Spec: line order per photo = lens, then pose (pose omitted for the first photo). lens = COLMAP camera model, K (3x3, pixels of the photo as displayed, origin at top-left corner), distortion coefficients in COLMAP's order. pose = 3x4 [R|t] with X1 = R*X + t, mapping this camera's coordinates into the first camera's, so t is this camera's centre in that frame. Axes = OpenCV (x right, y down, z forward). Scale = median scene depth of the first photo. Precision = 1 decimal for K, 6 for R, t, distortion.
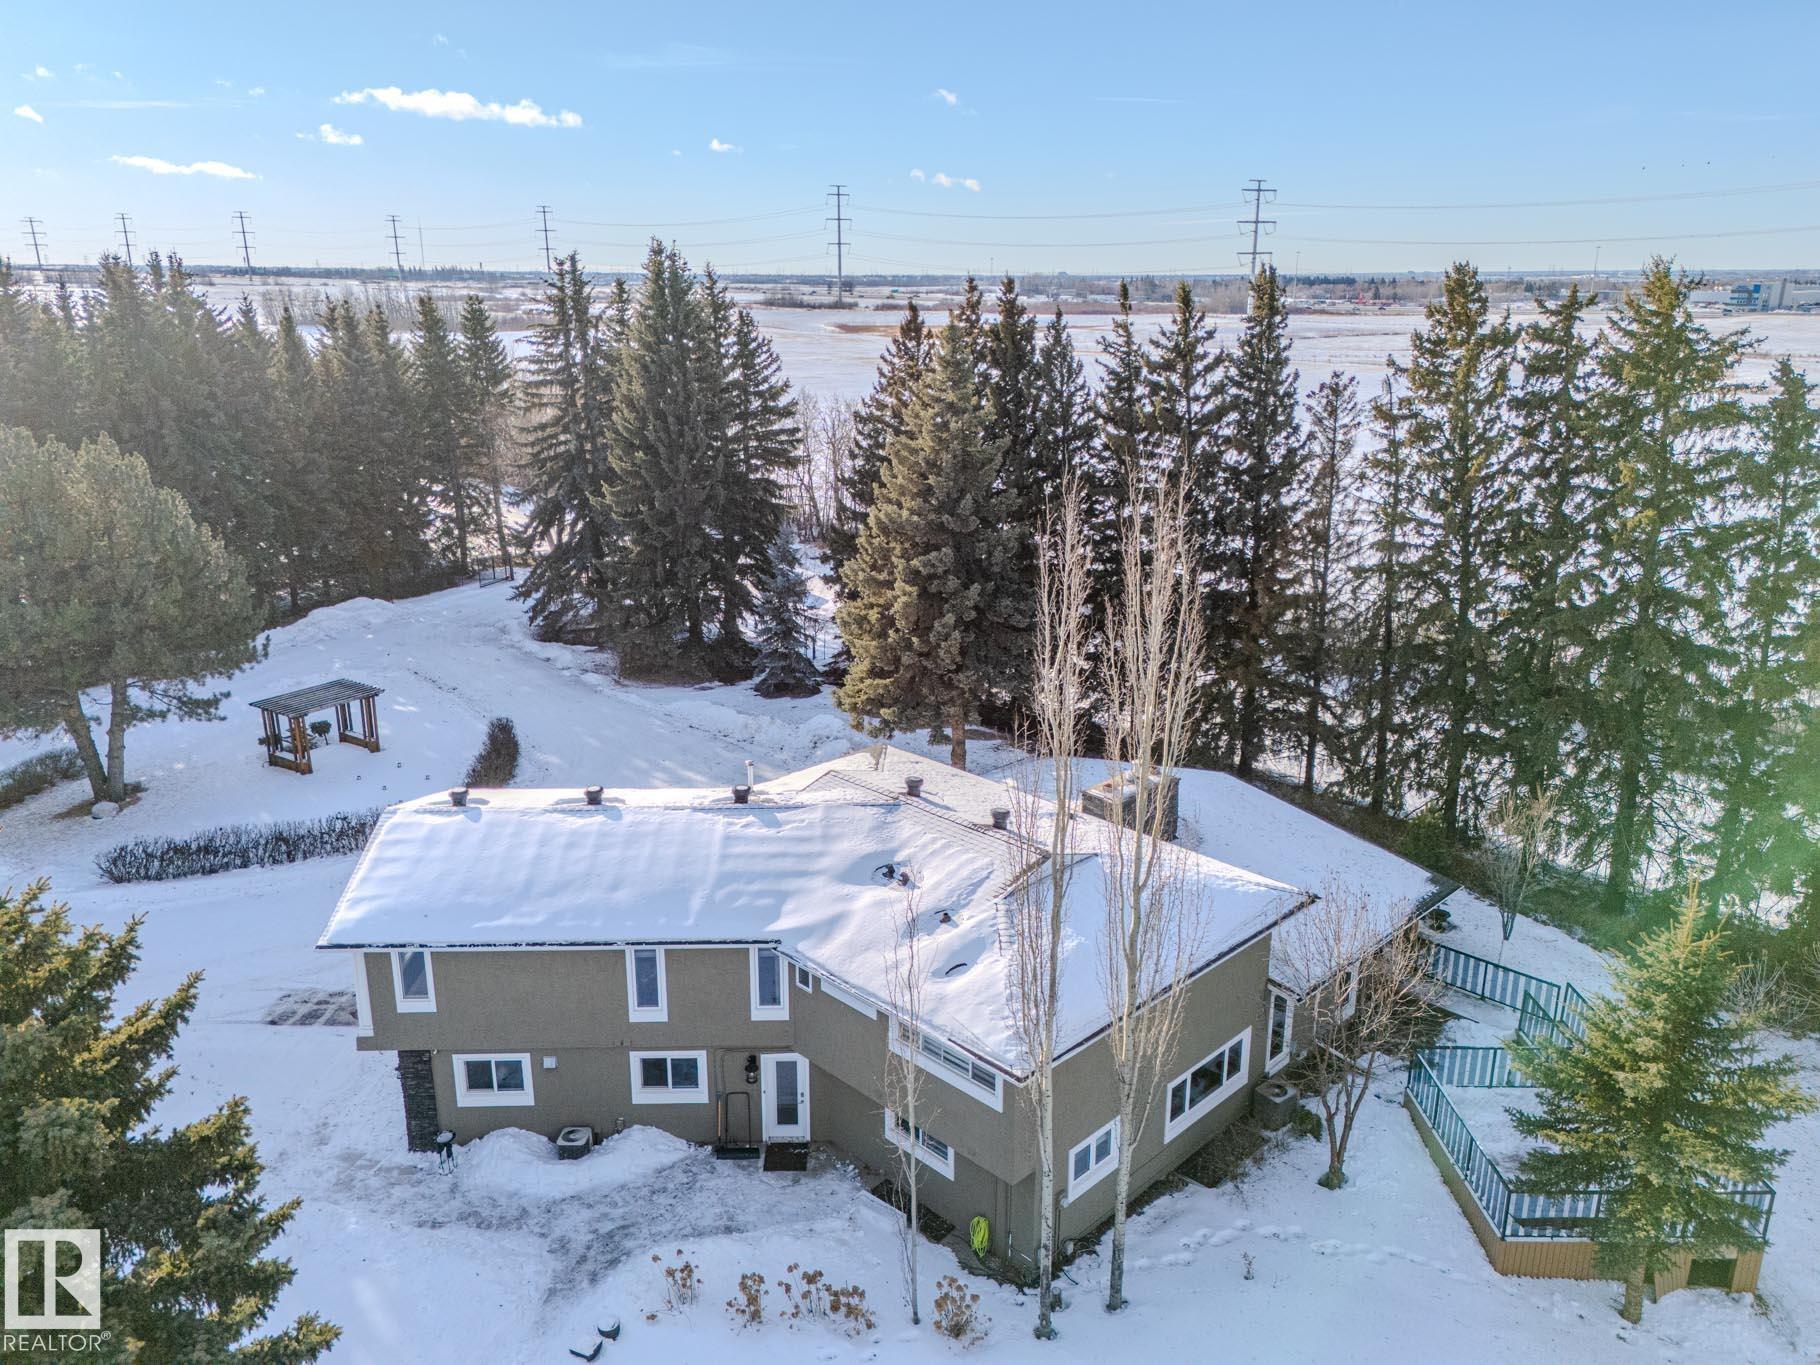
lens RADIAL K [[1325.6, 0, 895.4], [0, 1325.6, 714.7], [0, 0, 1]] dist [0.081238, -0.072930]
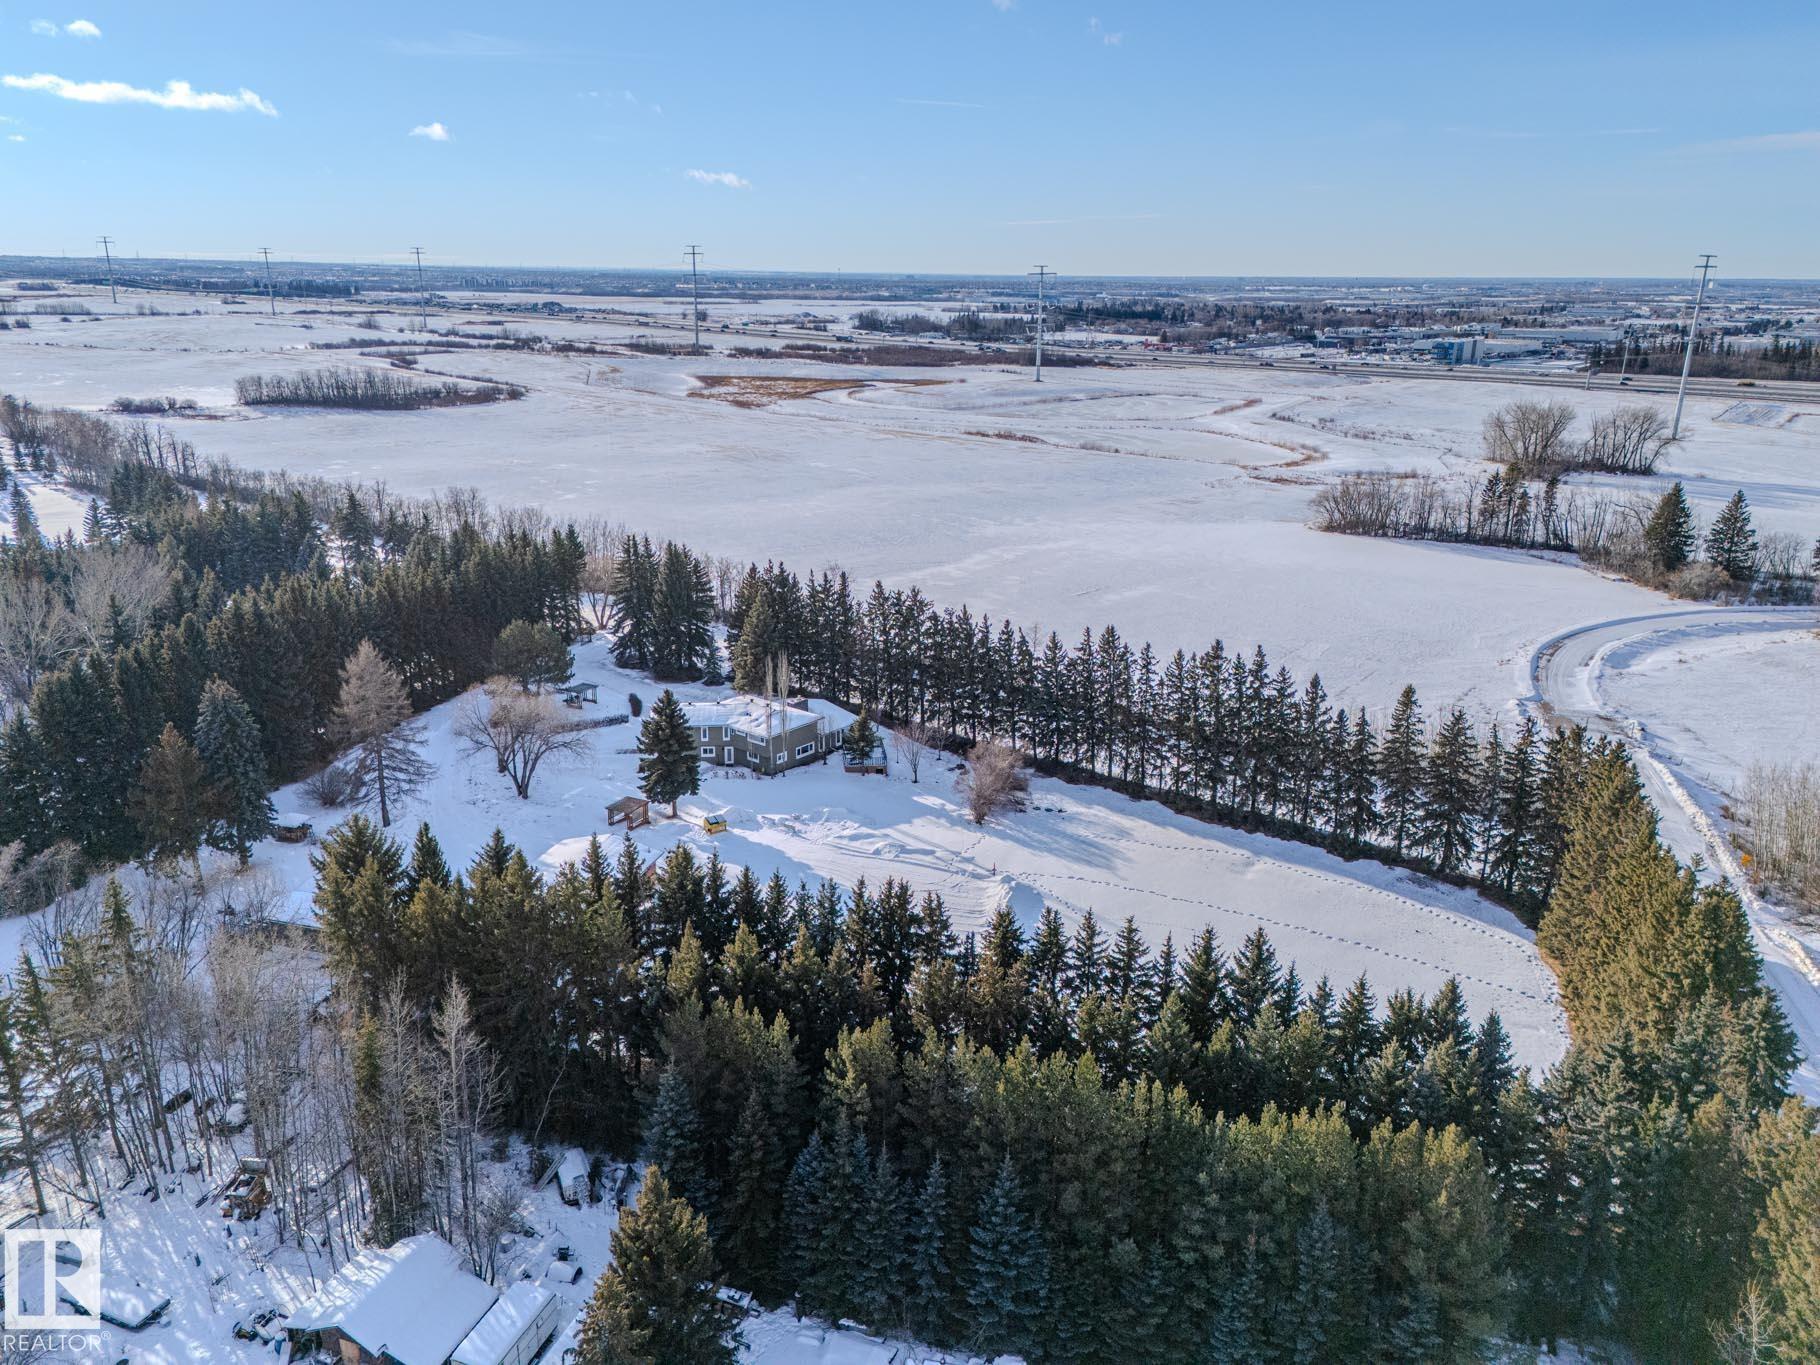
lens RADIAL K [[1325.6, 0, 901.8], [0, 1325.6, 686.9], [0, 0, 1]] dist [0.081238, -0.072930]
pose [[0.993773, -0.019991, 0.109615, 0.019345], [0.021897, 0.999629, -0.016212, 0.065017], [-0.109251, 0.018511, 0.993842, -2.812642]]
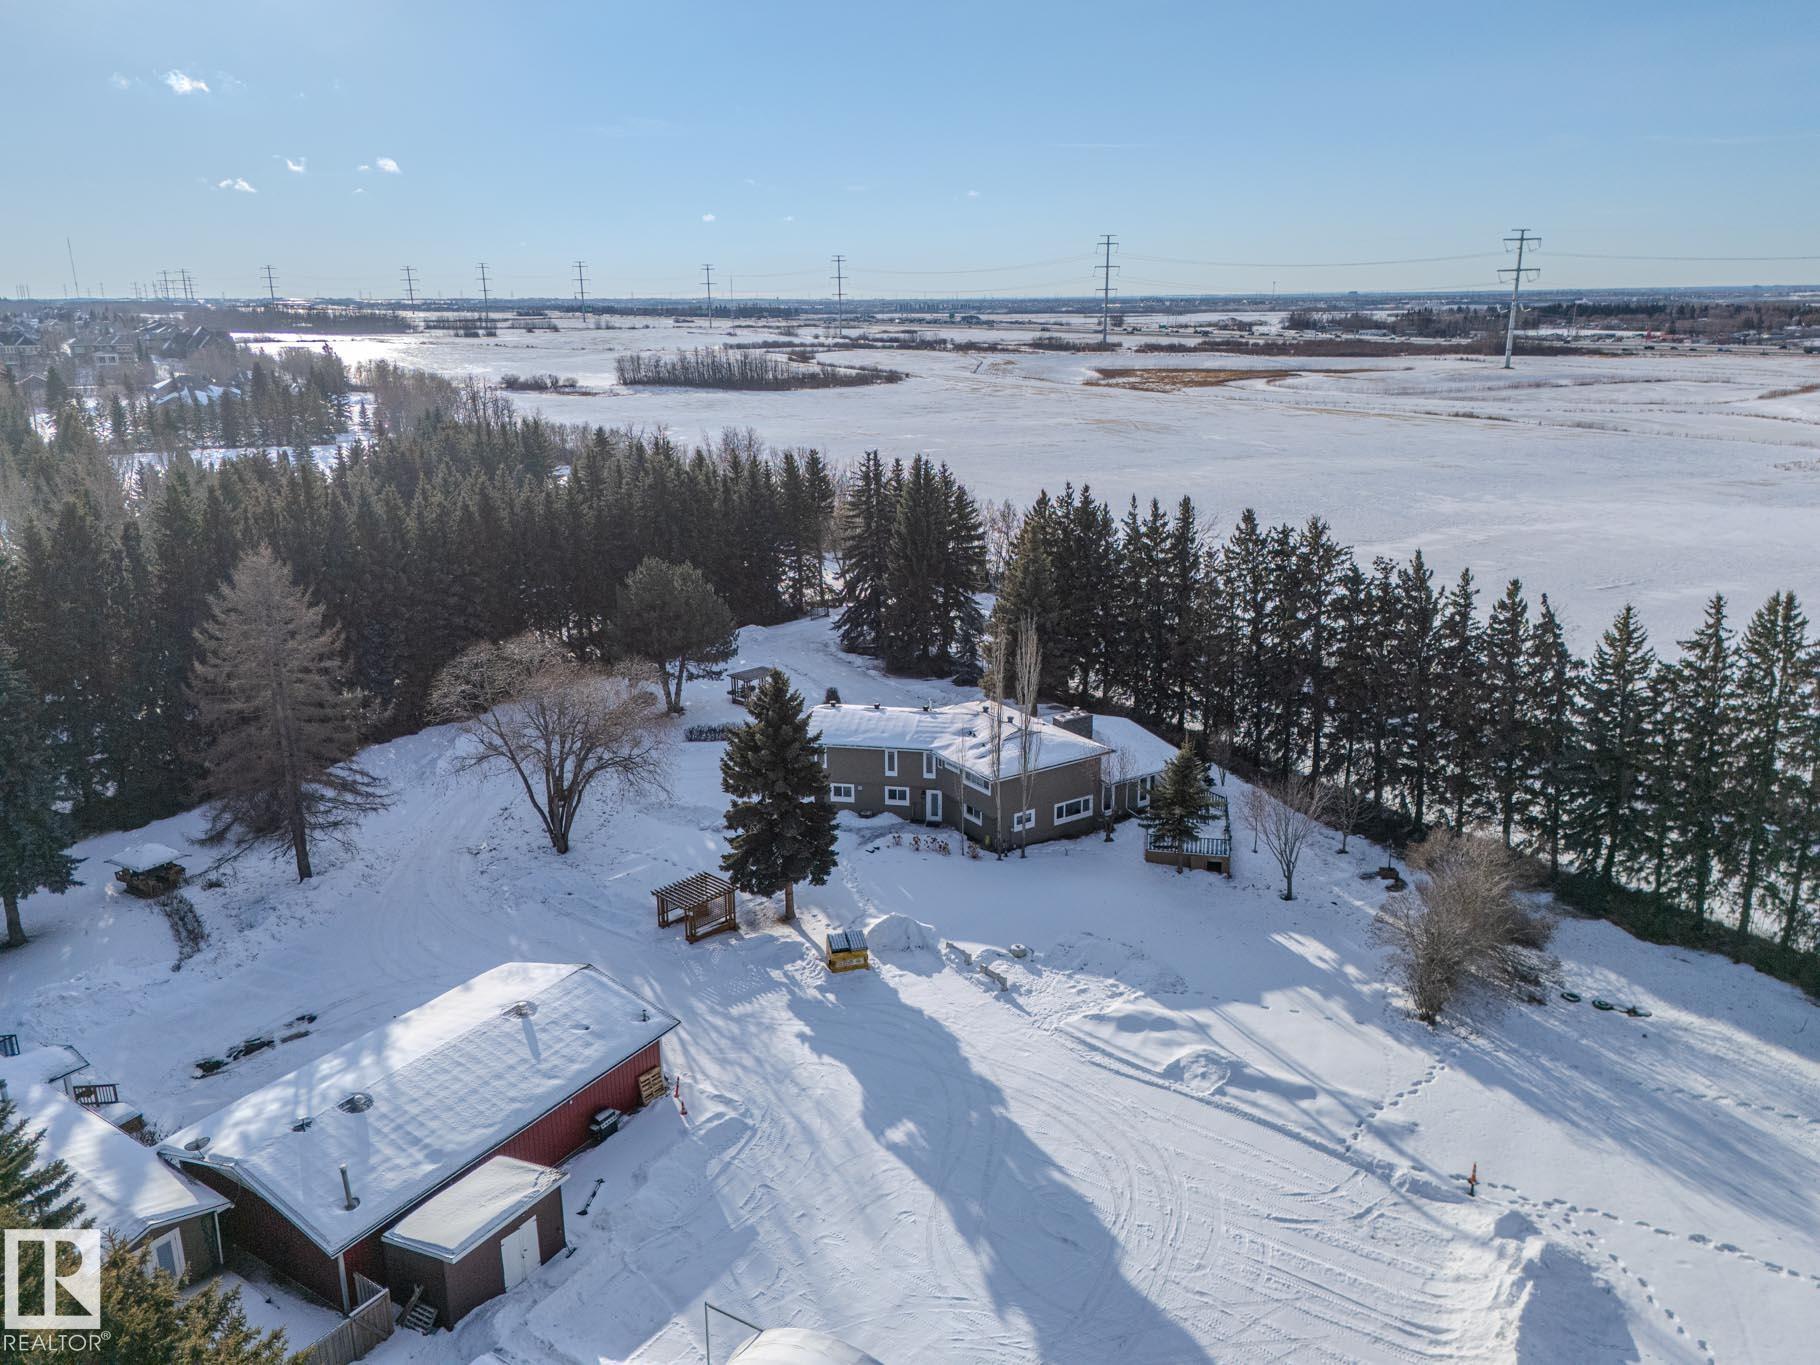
lens RADIAL K [[1325.6, 0, 897.1], [0, 1325.6, 693.5], [0, 0, 1]] dist [0.081238, -0.072930]
pose [[0.980490, 0.048520, -0.190487, 0.243299], [-0.054125, 0.998238, -0.024329, 0.066034], [0.188971, 0.034165, 0.981388, -1.217132]]
